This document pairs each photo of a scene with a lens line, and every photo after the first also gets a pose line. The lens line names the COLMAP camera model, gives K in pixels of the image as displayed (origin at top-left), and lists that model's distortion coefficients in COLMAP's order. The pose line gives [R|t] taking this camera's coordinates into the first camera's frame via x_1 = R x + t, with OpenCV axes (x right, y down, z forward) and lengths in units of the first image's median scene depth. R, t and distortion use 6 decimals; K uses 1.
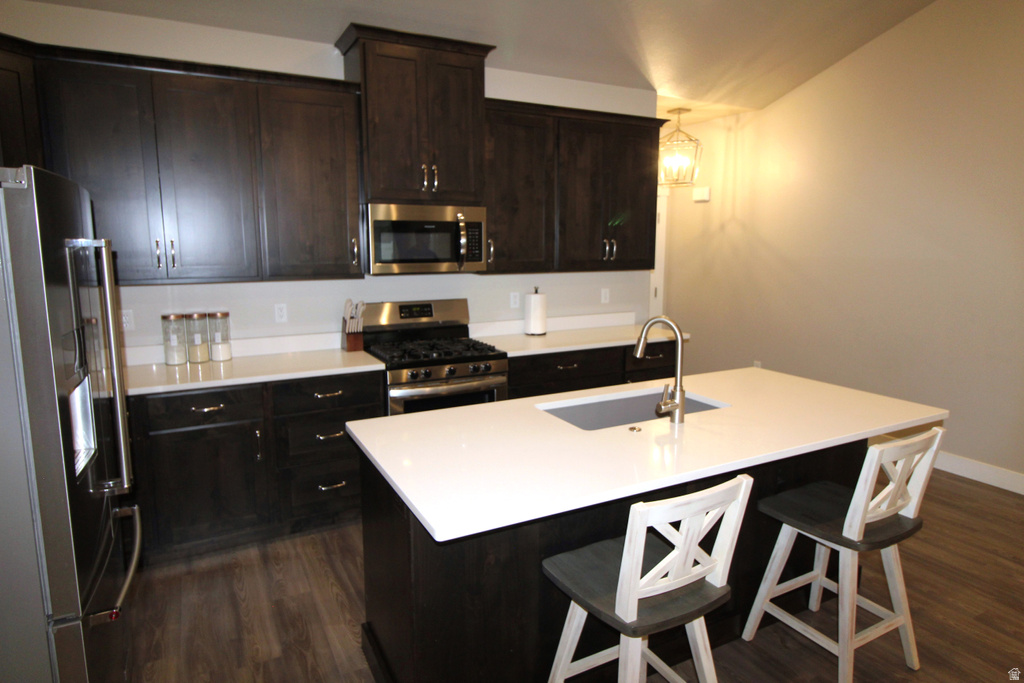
lens RADIAL K [[604.8, 0, 519.3], [0, 604.8, 332.4], [0, 0, 1]] dist [0.005254, 0.000077]
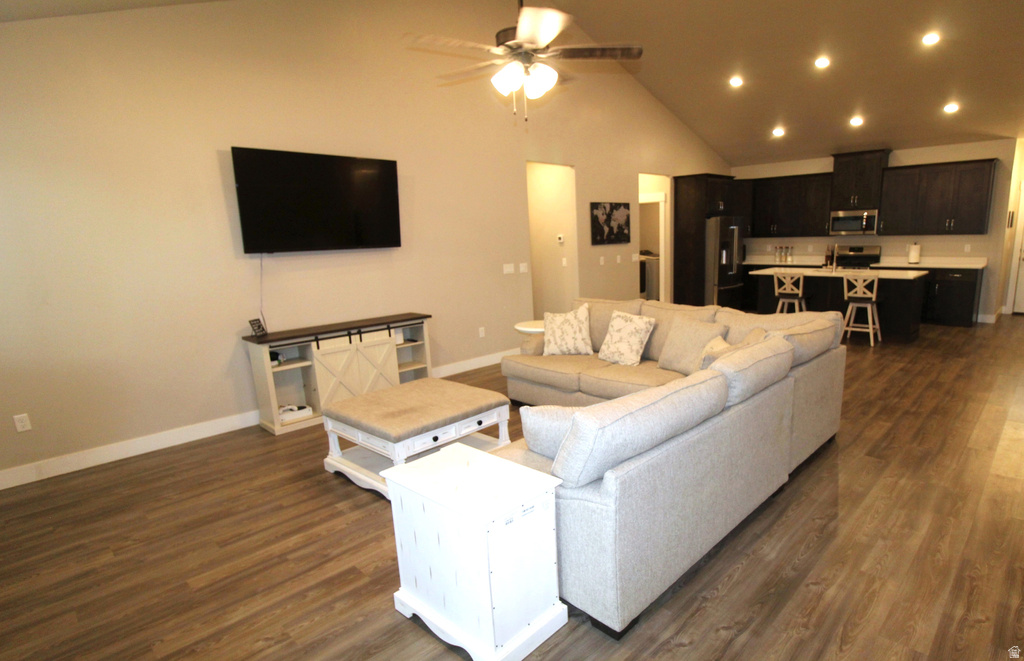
lens RADIAL K [[545.2, 0, 584.6], [0, 545.2, 350.5], [0, 0, 1]] dist [-0.013387, -0.000547]
pose [[0.341304, 0.190607, -0.920424, 1.743194], [-0.109476, 0.980620, 0.162478, 0.145802], [0.933556, 0.045310, 0.355557, -0.973187]]
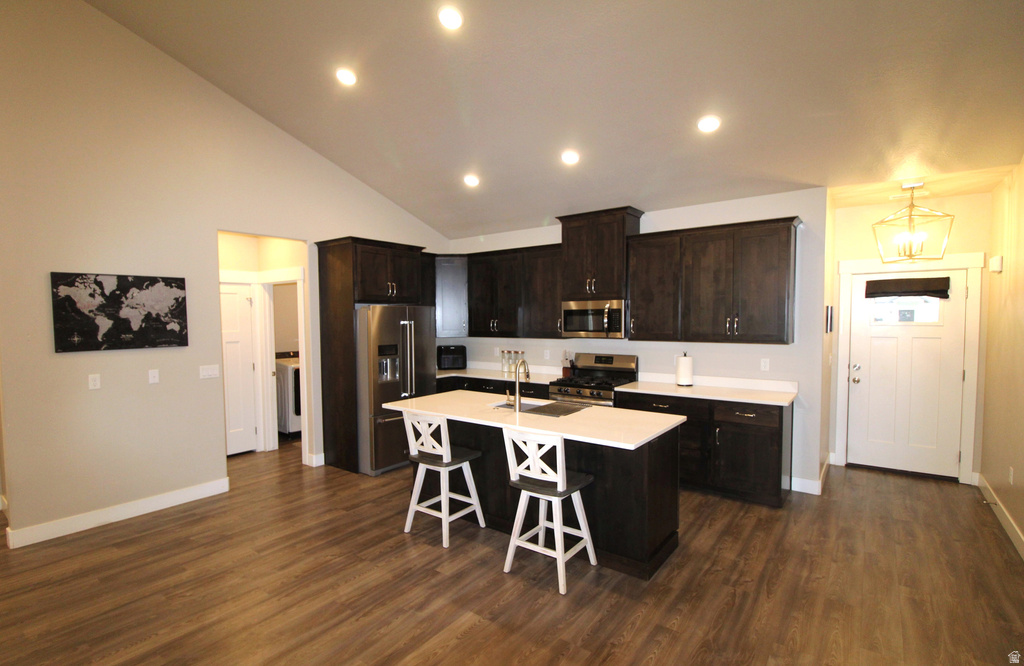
lens RADIAL K [[489.5, 0, 497.9], [0, 489.5, 342.5], [0, 0, 1]] dist [-0.009184, -0.004367]
pose [[0.400100, 0.043890, -0.915420, 1.003126], [-0.128374, 0.991689, -0.008562, -0.034125], [0.907436, 0.120942, 0.402410, 0.157417]]
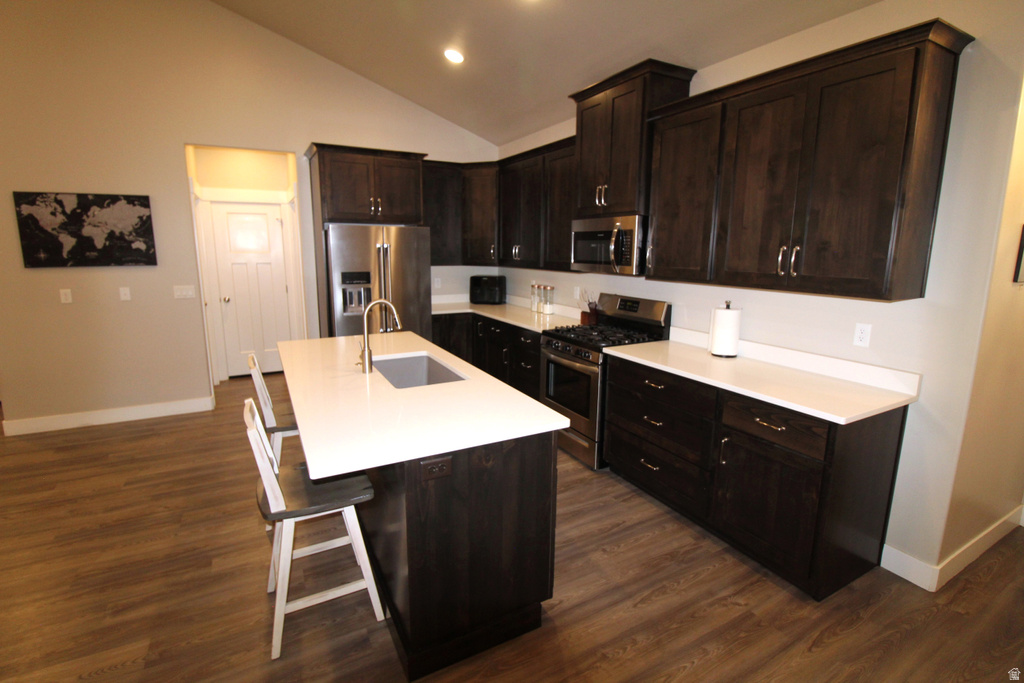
lens RADIAL K [[478.2, 0, 508.0], [0, 478.2, 333.5], [0, 0, 1]] dist [-0.010155, -0.007134]
pose [[-0.007561, 0.179787, -0.983677, 0.790968], [-0.157720, 0.971177, 0.178715, -0.114758], [0.987455, 0.156497, 0.021013, 0.762721]]
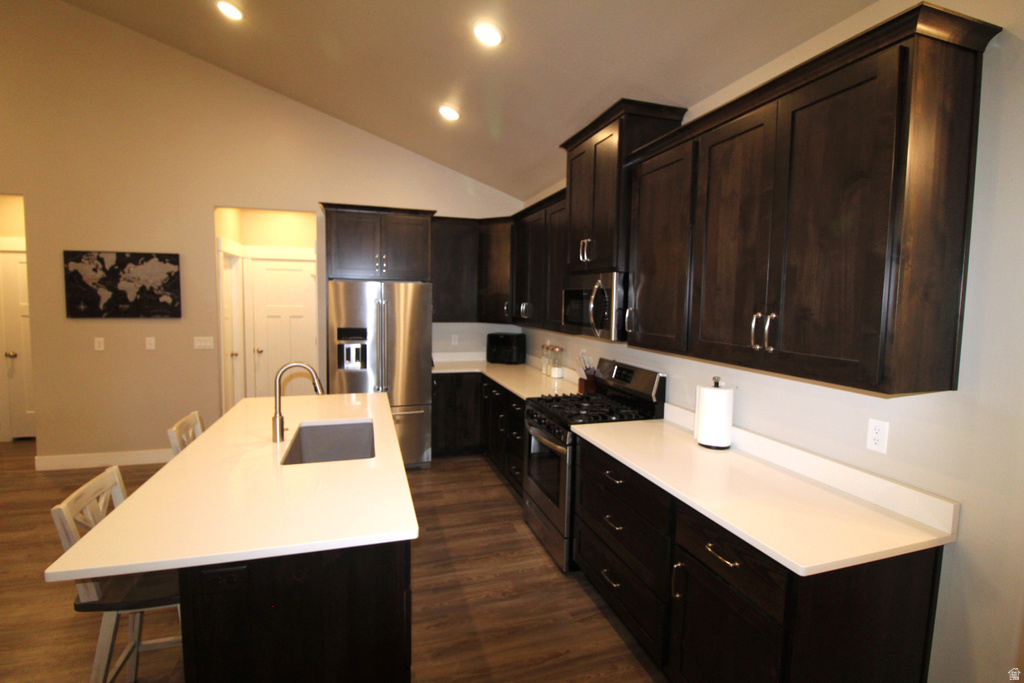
lens RADIAL K [[478.2, 0, 508.9], [0, 478.2, 334.7], [0, 0, 1]] dist [-0.010155, -0.007134]
pose [[-0.198996, 0.071354, -0.977399, 0.675957], [-0.164145, 0.980830, 0.105024, -0.158287], [0.966156, 0.181334, -0.183469, 0.962608]]
